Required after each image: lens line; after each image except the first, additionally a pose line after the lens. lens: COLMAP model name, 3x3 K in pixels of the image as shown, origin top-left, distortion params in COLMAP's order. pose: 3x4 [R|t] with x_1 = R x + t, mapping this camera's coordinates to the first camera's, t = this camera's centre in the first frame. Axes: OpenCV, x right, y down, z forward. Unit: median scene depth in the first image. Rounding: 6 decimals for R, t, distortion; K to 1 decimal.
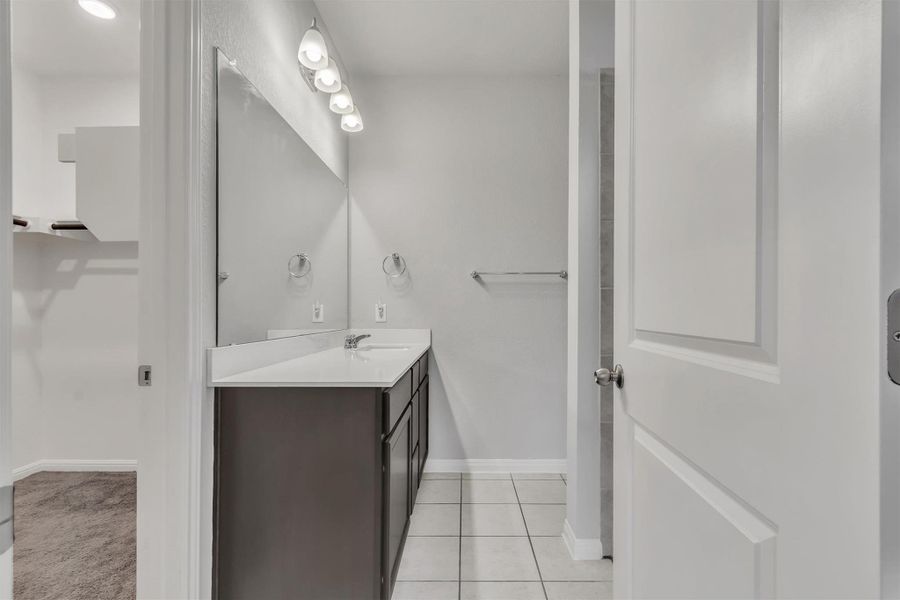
lens RADIAL K [[402.3, 0, 452.1], [0, 402.3, 307.5], [0, 0, 1]] dist [0.005193, -0.000671]
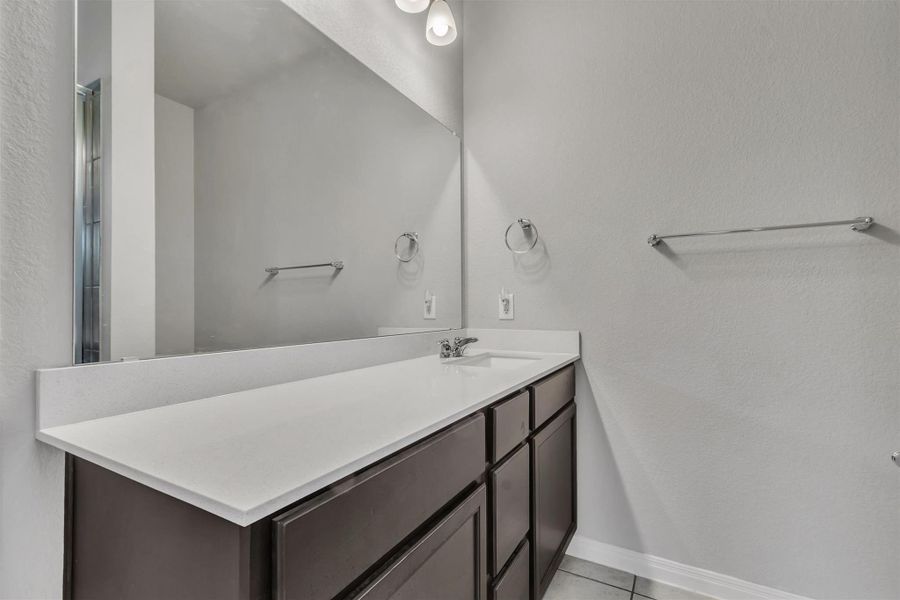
lens RADIAL K [[402.3, 0, 449.7], [0, 402.3, 299.7], [0, 0, 1]] dist [0.005193, -0.000671]
pose [[0.877749, -0.012334, -0.478963, 0.073424], [0.010732, 0.999924, -0.006082, 0.005065], [0.479001, 0.000198, 0.877814, 0.341495]]
